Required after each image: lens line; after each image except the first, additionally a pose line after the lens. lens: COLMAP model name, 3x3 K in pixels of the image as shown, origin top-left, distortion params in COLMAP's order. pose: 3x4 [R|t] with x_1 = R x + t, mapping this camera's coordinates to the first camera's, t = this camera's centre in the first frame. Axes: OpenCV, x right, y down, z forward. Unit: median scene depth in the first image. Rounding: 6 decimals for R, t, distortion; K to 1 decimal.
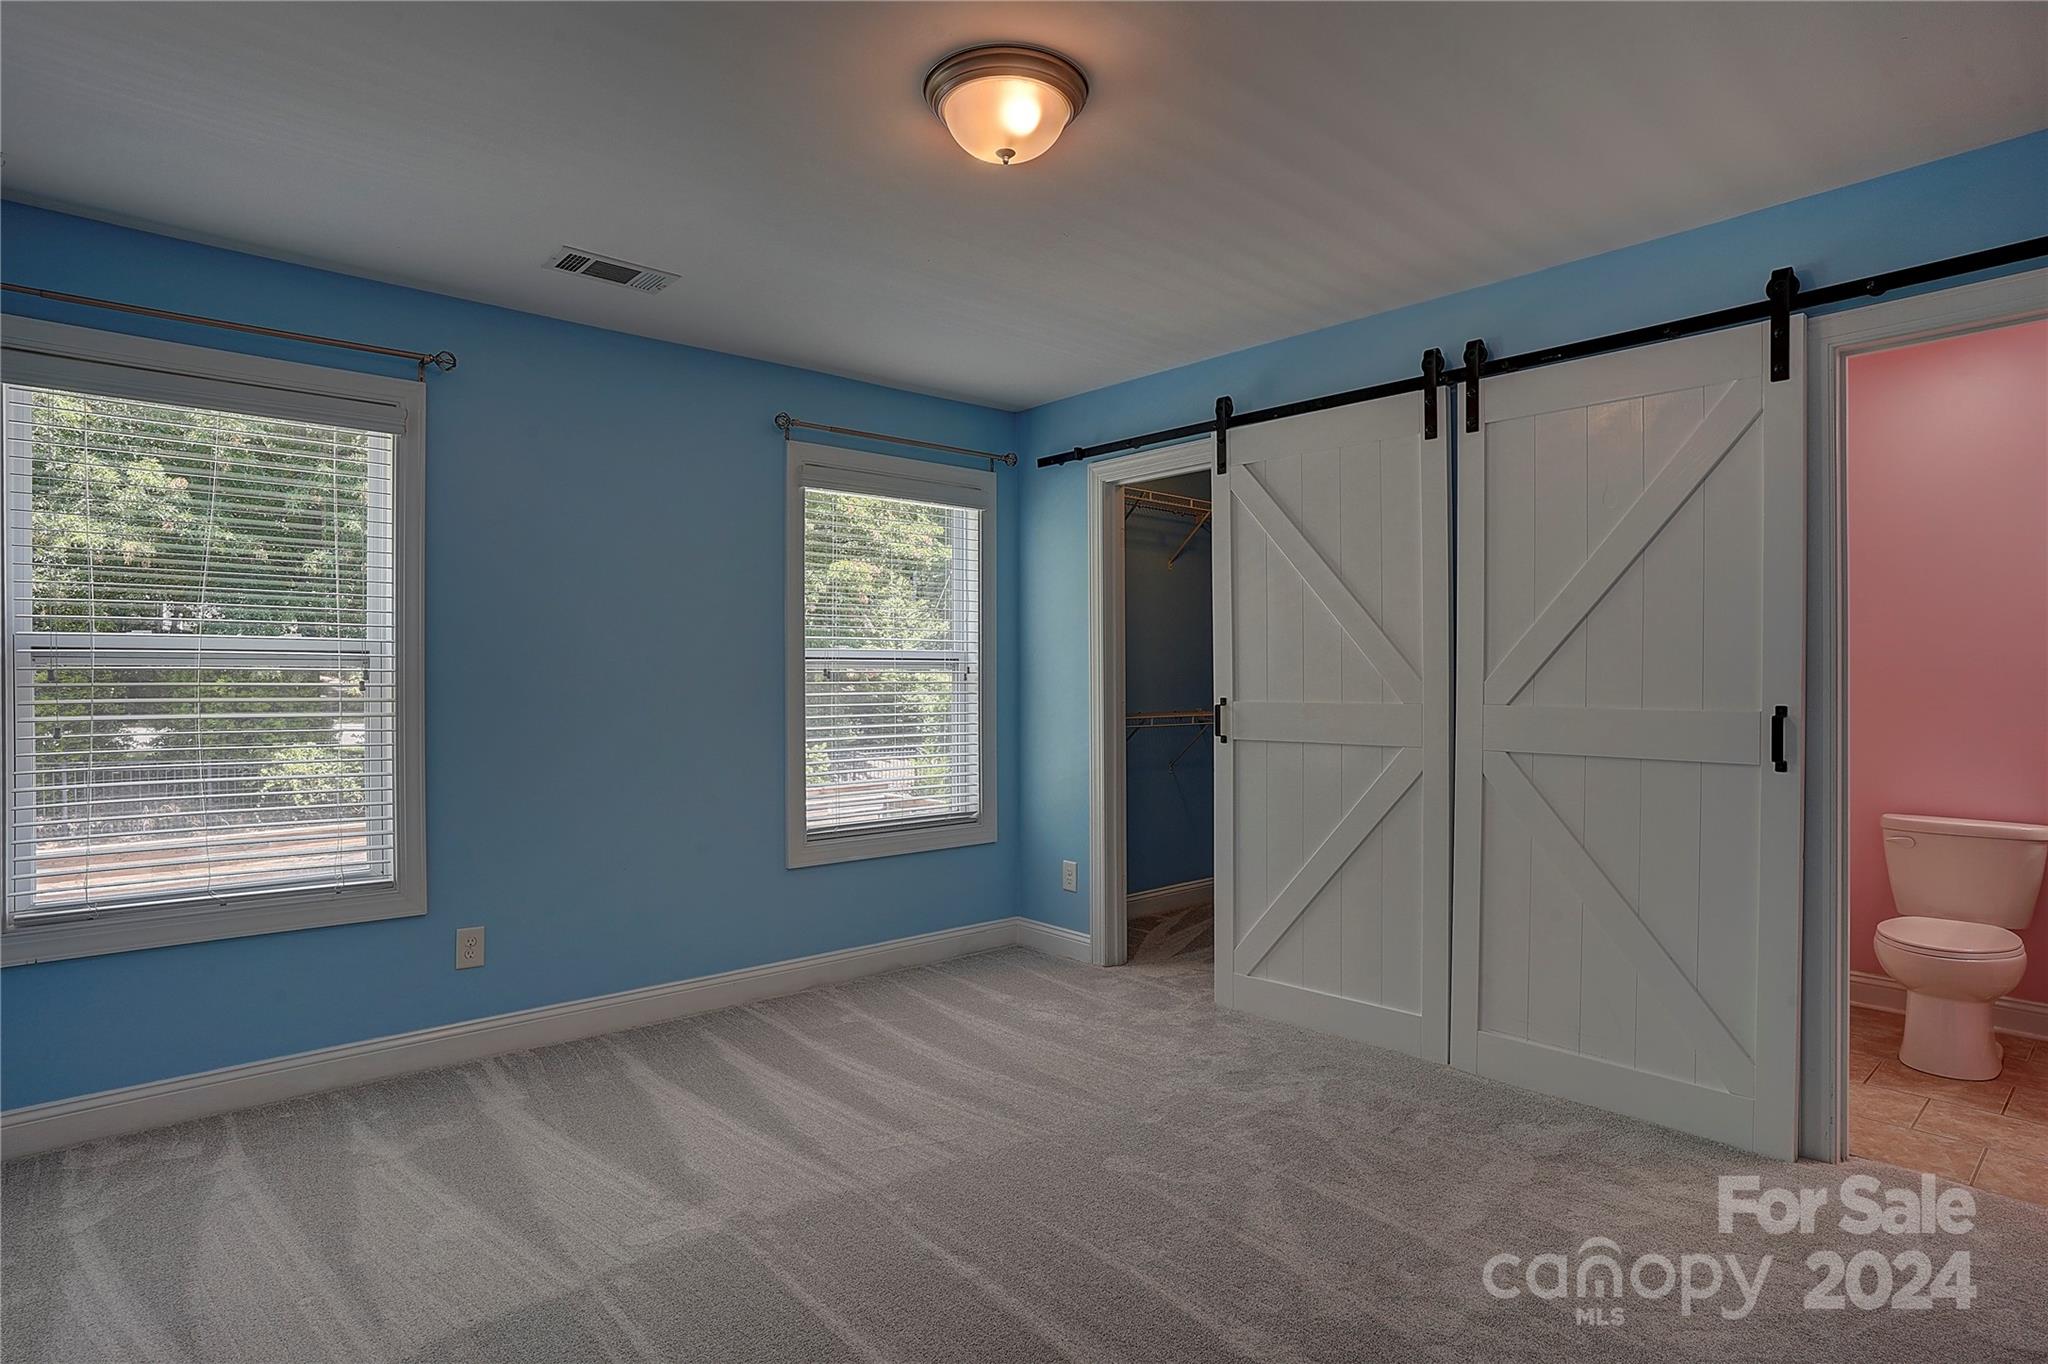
lens RADIAL K [[1087.5, 0, 1024.0], [0, 1087.5, 682.0], [0, 0, 1]] dist [0.000351, 0.000236]
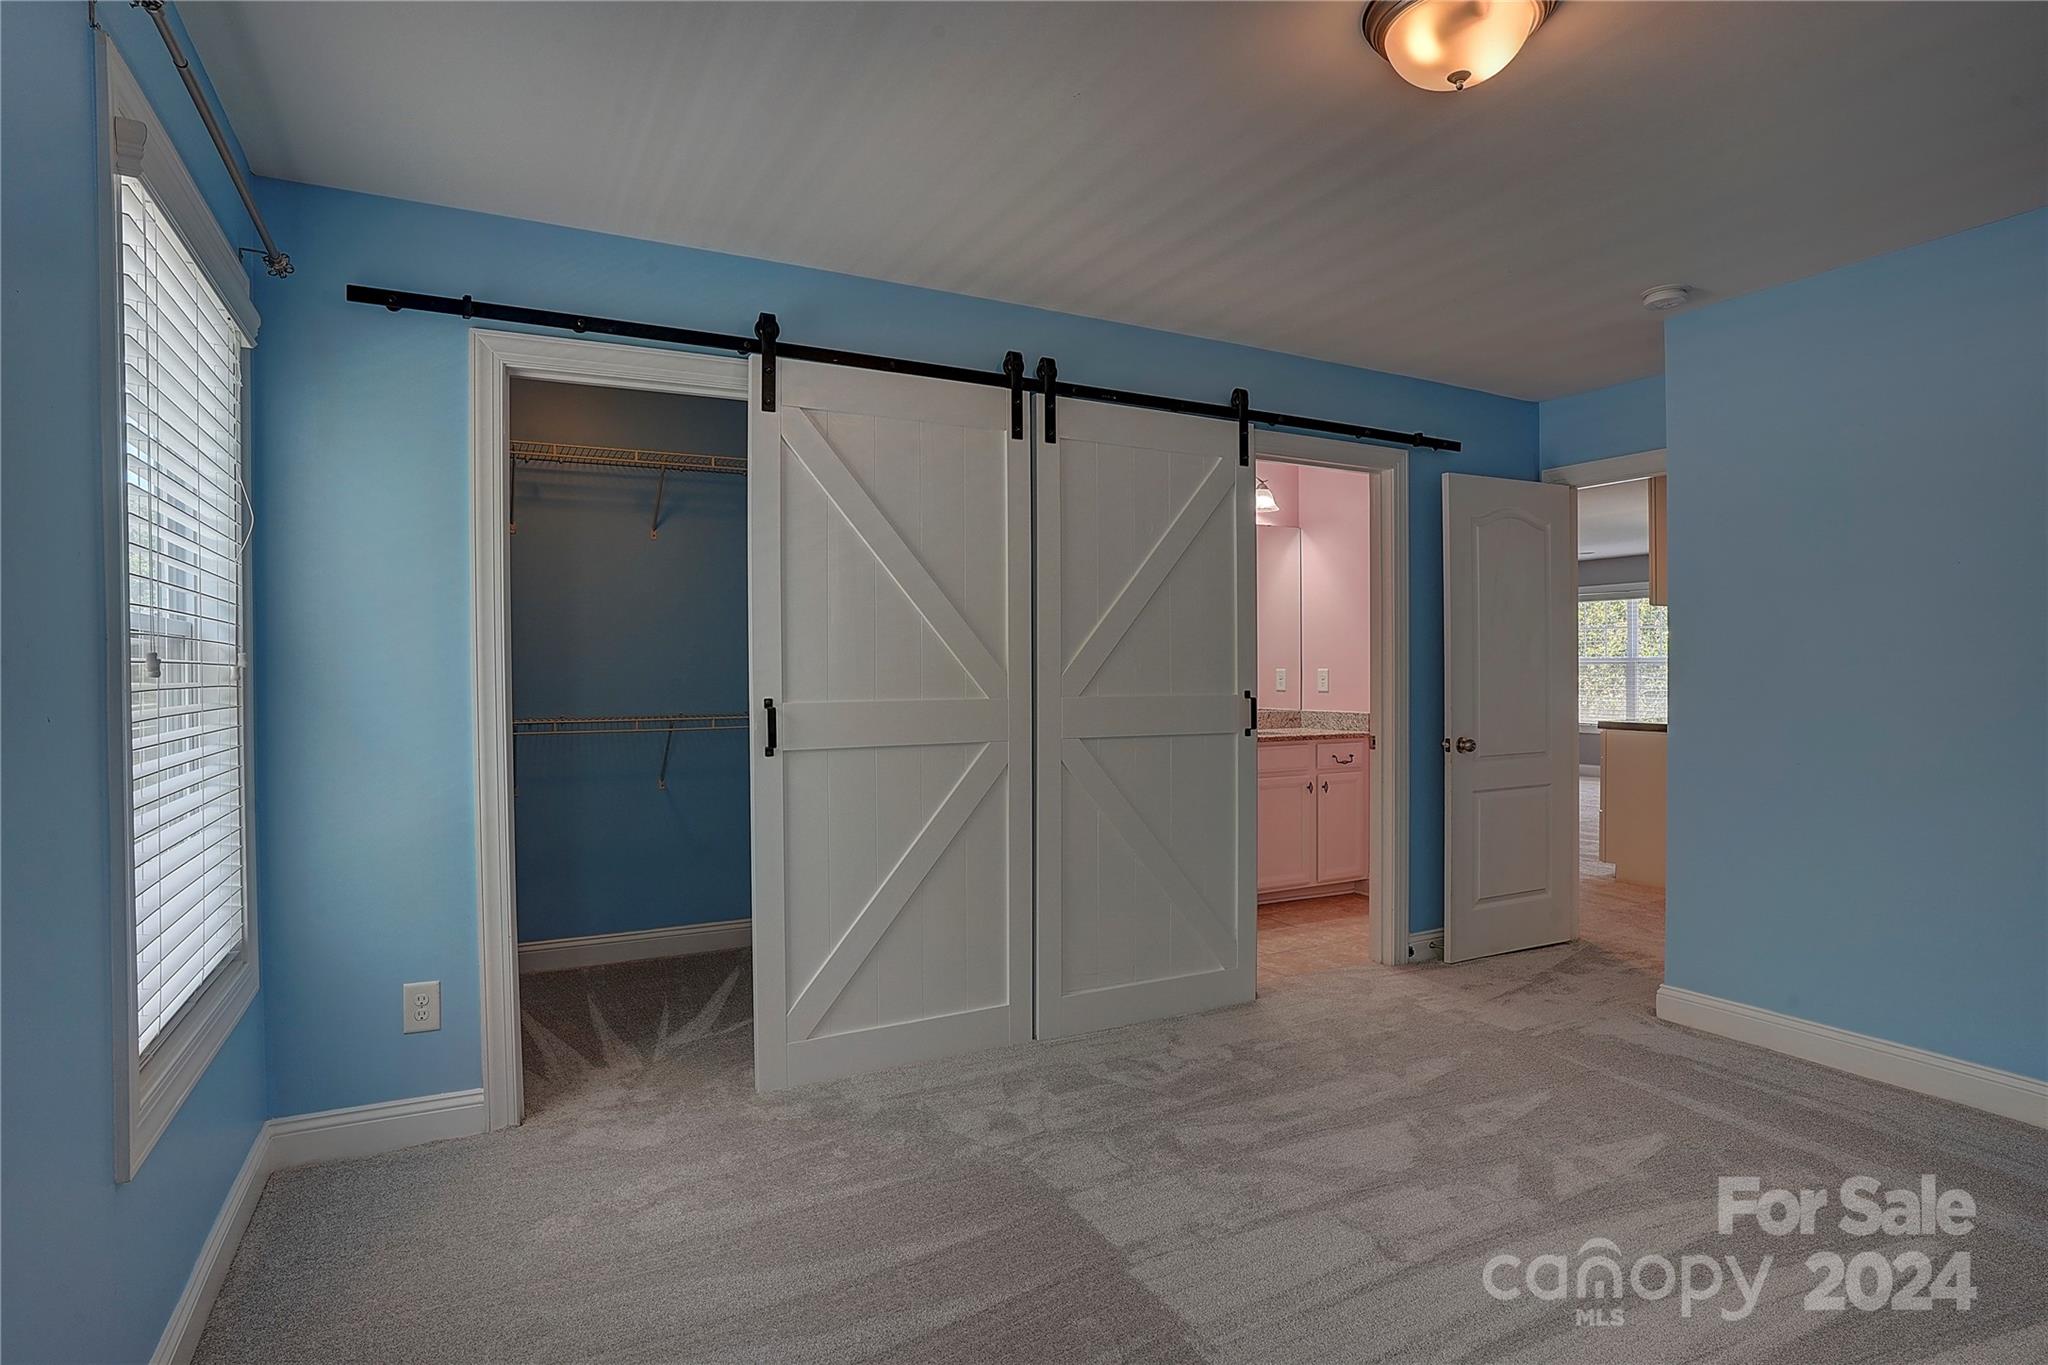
lens RADIAL K [[1078.6, 0, 1025.2], [0, 1078.6, 661.9], [0, 0, 1]] dist [-0.000021, 0.000167]
pose [[0.258196, -0.007009, 0.966067, -0.525439], [0.001593, 0.999975, 0.006829, -0.016923], [-0.966091, -0.000225, 0.258201, 0.627361]]
